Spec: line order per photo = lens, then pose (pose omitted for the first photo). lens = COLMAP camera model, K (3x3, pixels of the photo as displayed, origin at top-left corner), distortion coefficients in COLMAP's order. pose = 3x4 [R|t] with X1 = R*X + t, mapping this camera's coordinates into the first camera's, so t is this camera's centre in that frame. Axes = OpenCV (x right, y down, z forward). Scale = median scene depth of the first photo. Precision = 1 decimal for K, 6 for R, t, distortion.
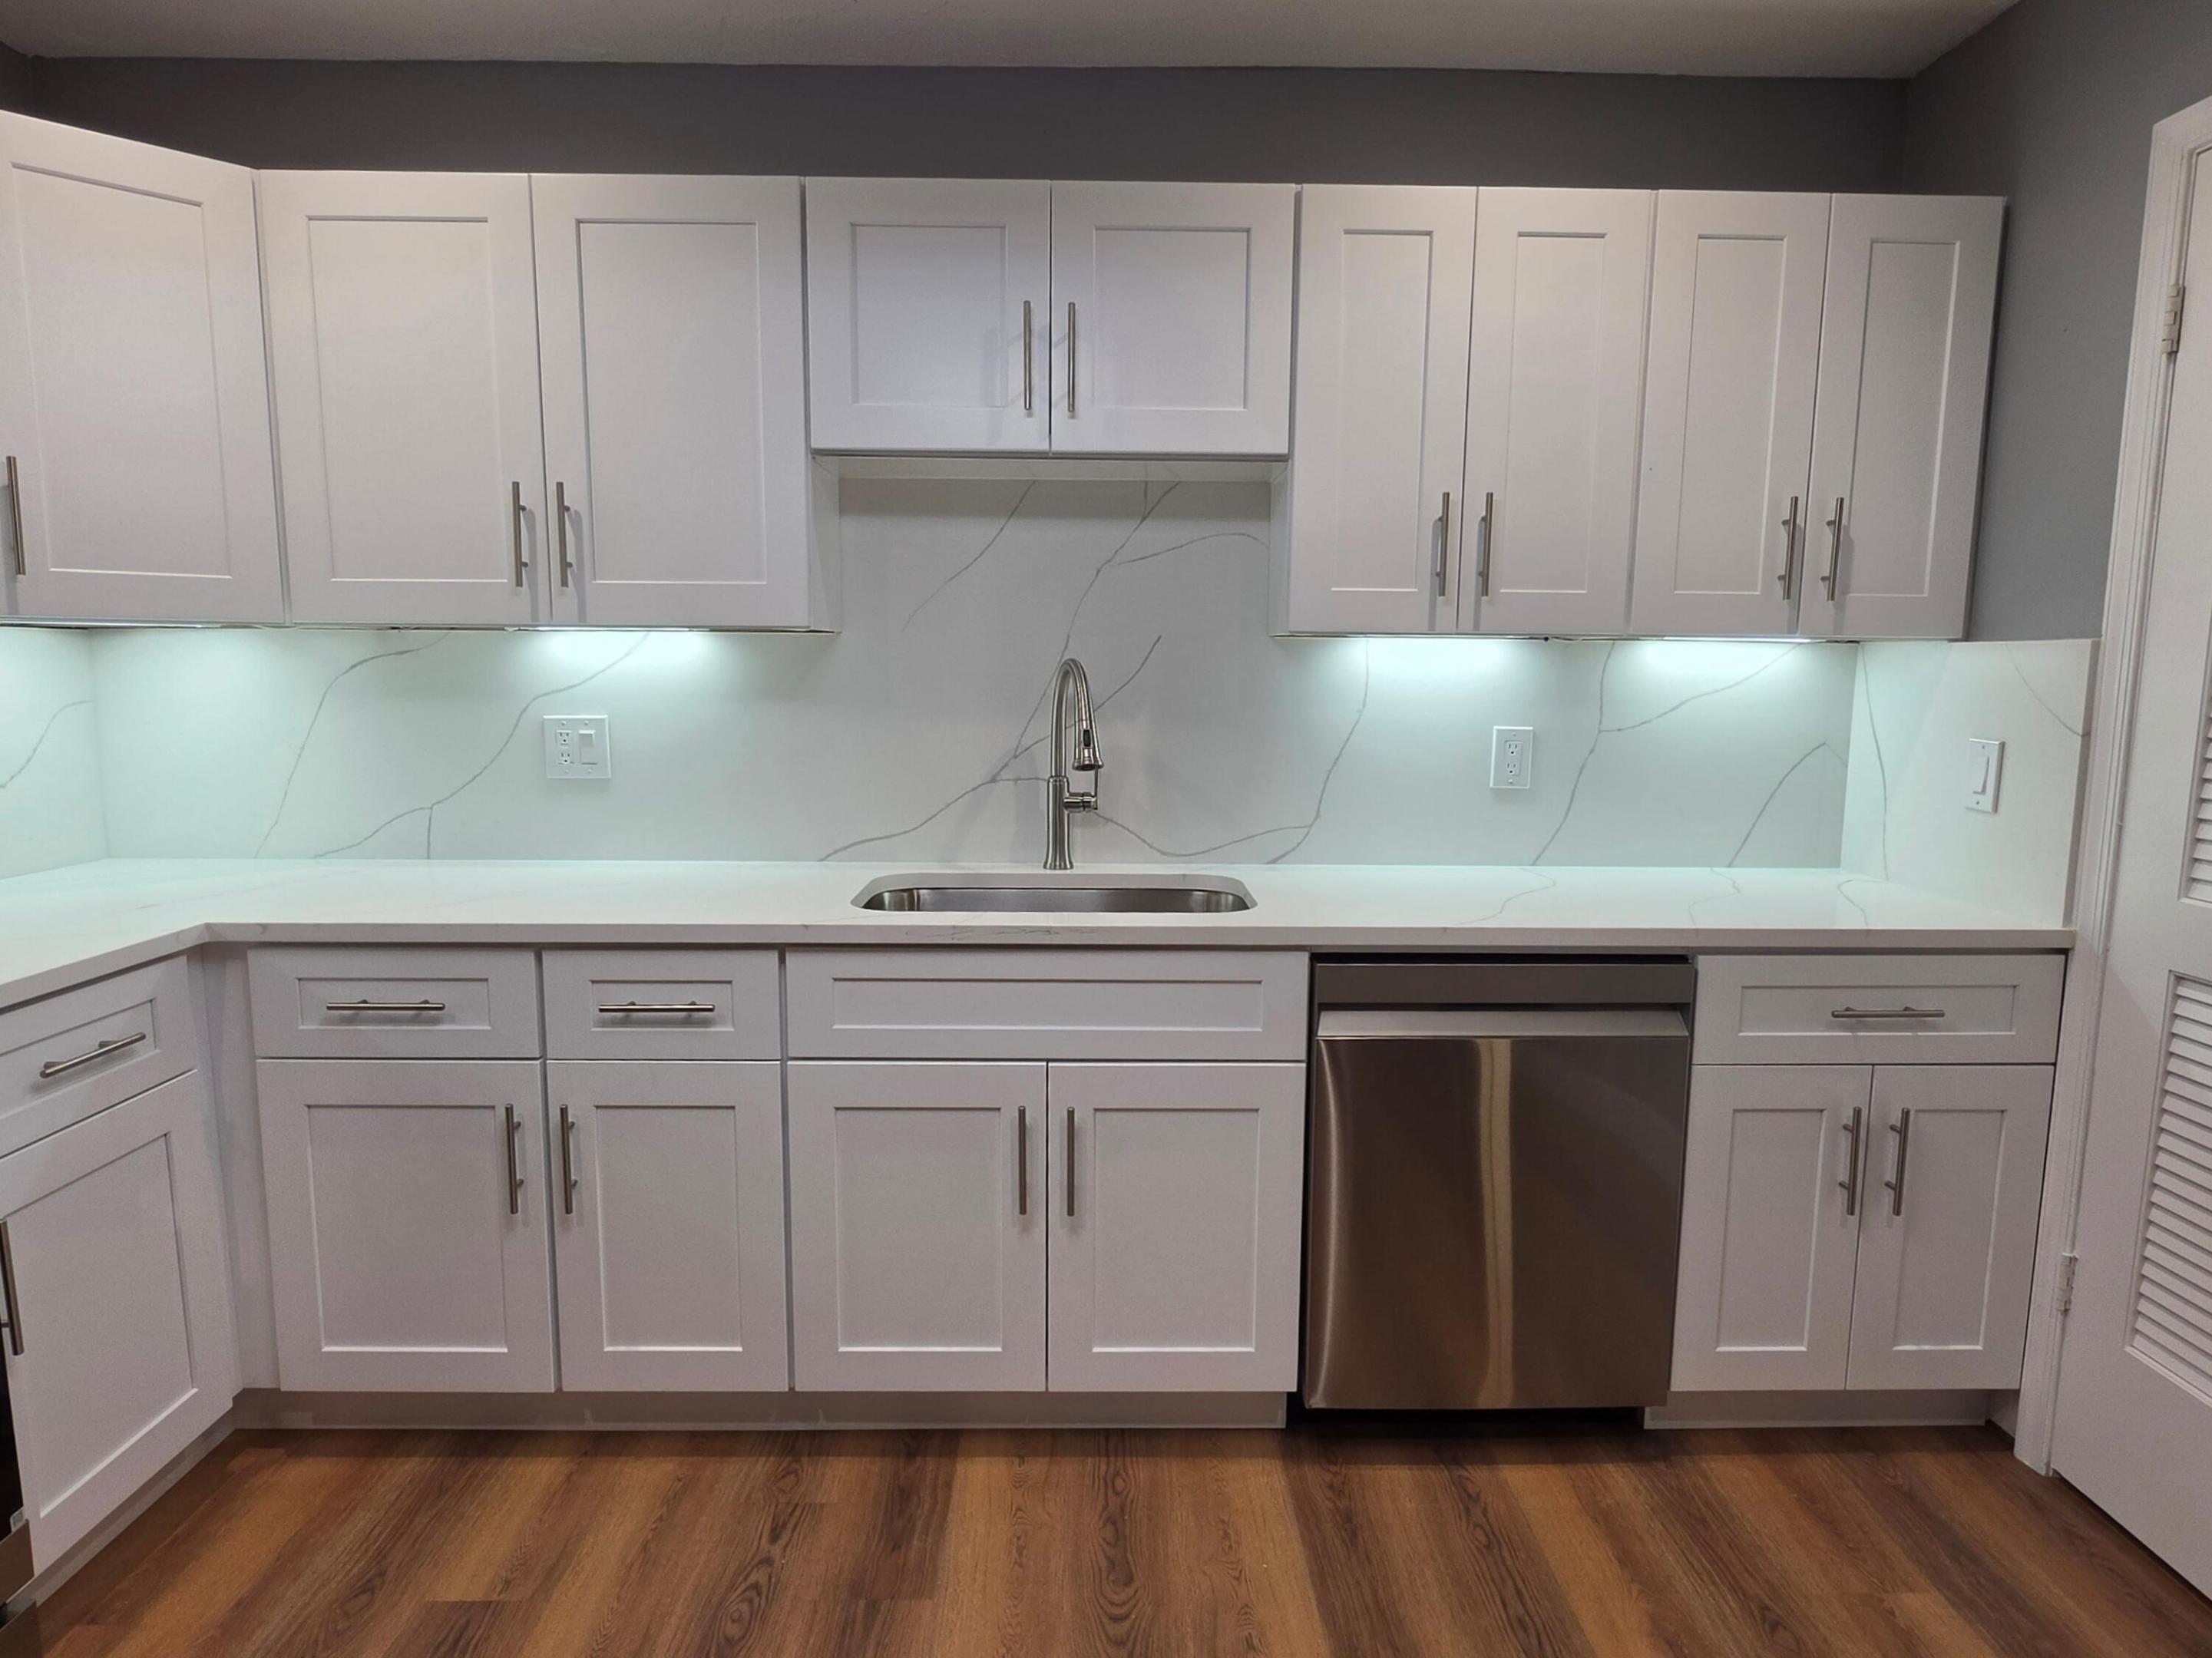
lens RADIAL K [[1295.9, 0, 1115.9], [0, 1295.9, 823.8], [0, 0, 1]] dist [-0.000848, 0.001255]
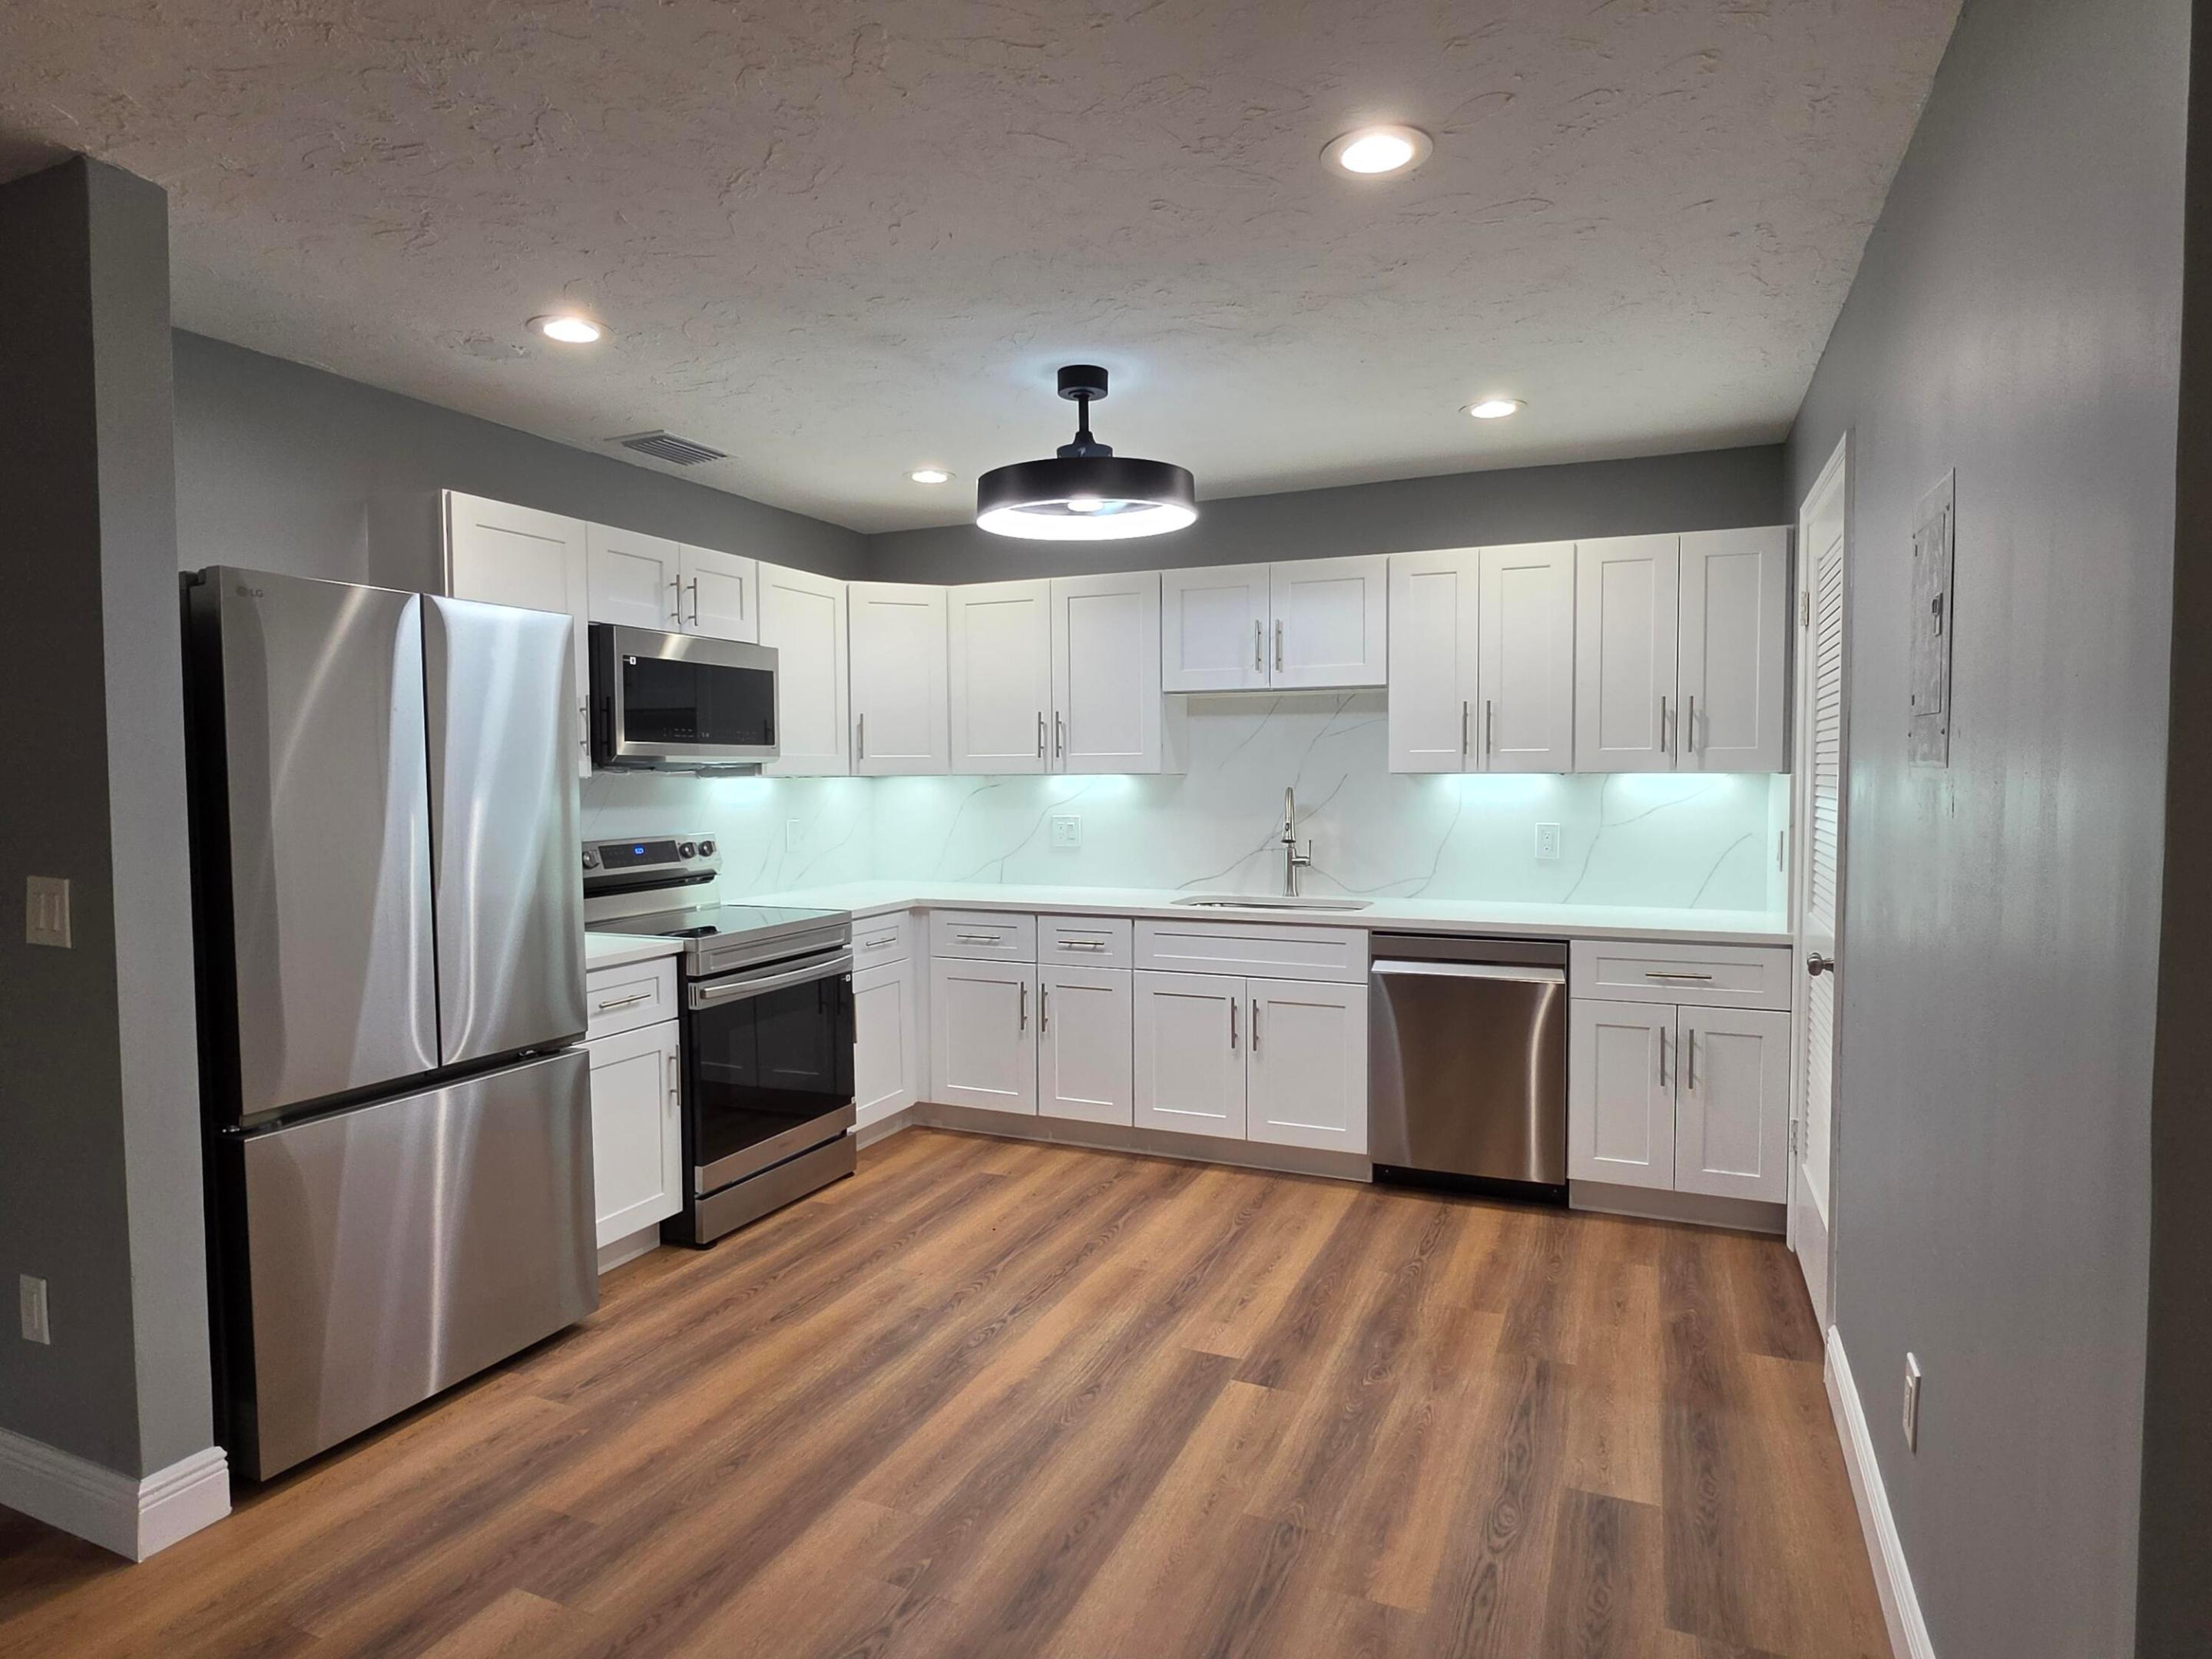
lens RADIAL K [[1228.7, 0, 1115.4], [0, 1228.7, 825.7], [0, 0, 1]] dist [-0.009887, 0.002705]
pose [[0.911367, 0.005230, -0.411561, 0.573245], [-0.039862, 0.996341, -0.075608, 0.096416], [0.409659, 0.085313, 0.908241, -0.929454]]
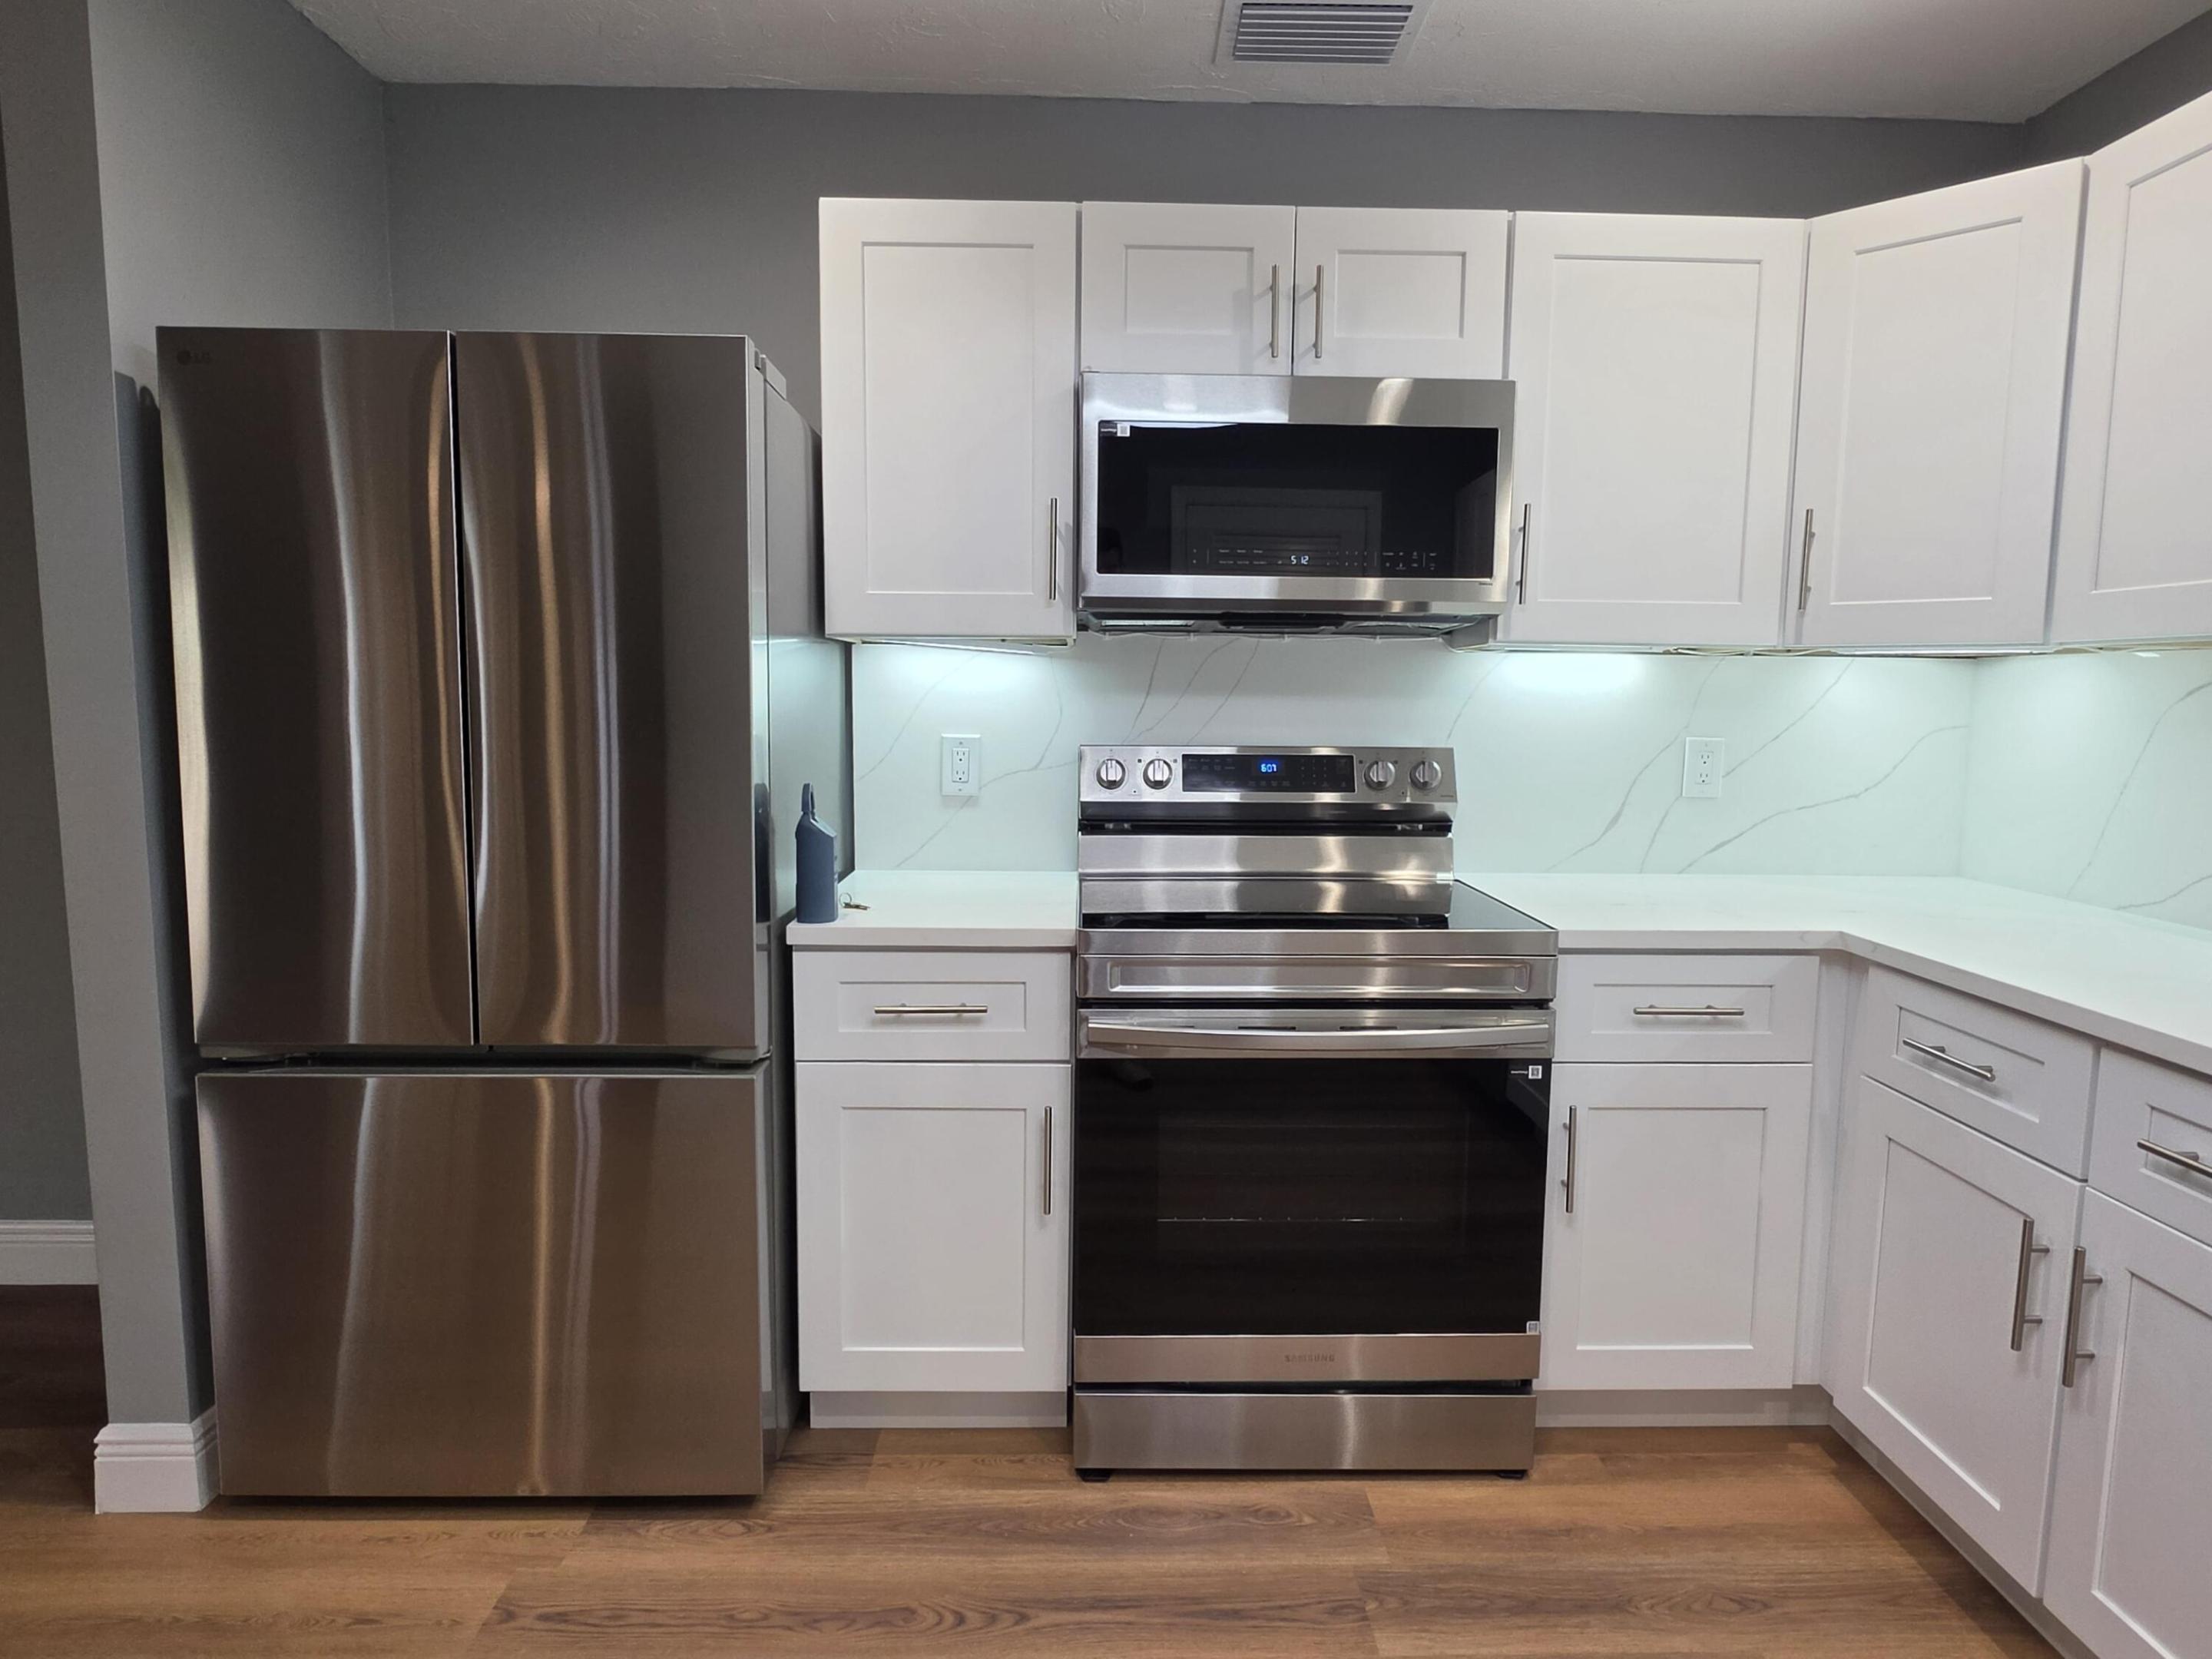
lens RADIAL K [[1274.1, 0, 1103.9], [0, 1274.1, 822.6], [0, 0, 1]] dist [-0.002406, 0.000511]
pose [[0.008519, 0.099186, -0.995032, 0.294244], [-0.138670, 0.985571, 0.097055, -0.025847], [0.990302, 0.137154, 0.022150, 0.359464]]
